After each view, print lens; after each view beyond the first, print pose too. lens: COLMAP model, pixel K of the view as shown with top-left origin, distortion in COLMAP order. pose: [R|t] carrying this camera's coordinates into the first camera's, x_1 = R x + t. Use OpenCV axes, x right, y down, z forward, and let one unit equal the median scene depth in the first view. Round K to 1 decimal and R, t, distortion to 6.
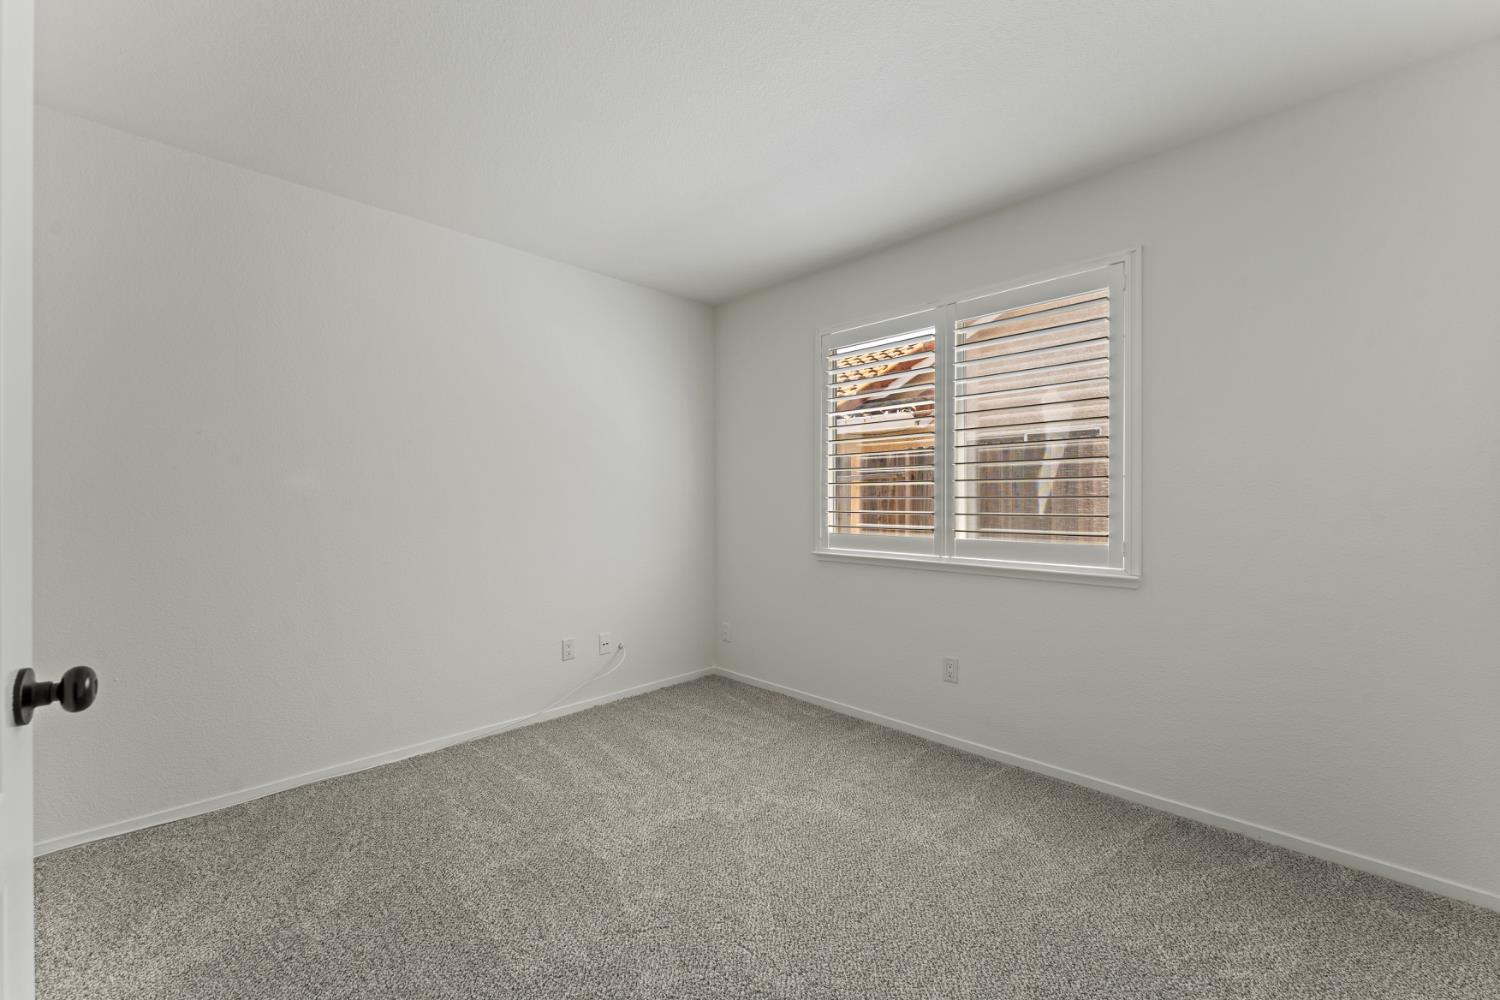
lens RADIAL K [[592.7, 0, 748.2], [0, 592.7, 500.8], [0, 0, 1]] dist [-0.000446, -0.000238]
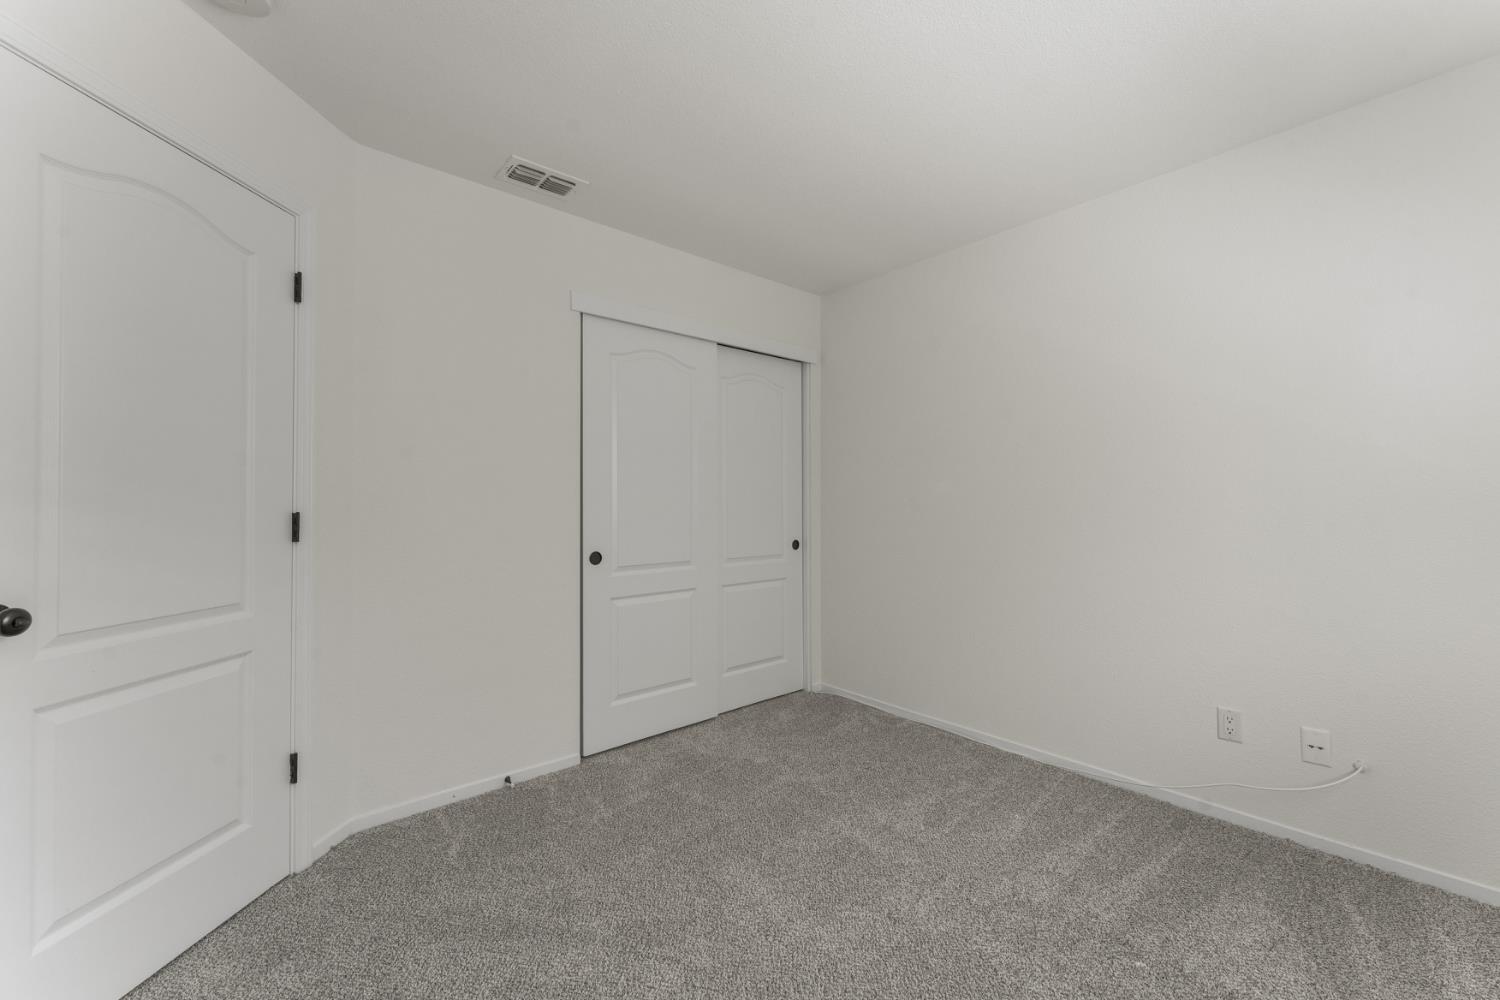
lens RADIAL K [[592.7, 0, 756.1], [0, 592.7, 495.2], [0, 0, 1]] dist [-0.000446, -0.000238]
pose [[-0.046213, -0.008936, -0.998892, 0.473105], [-0.001687, 0.999959, -0.008868, -0.004533], [0.998930, 0.001275, -0.046227, 0.591480]]
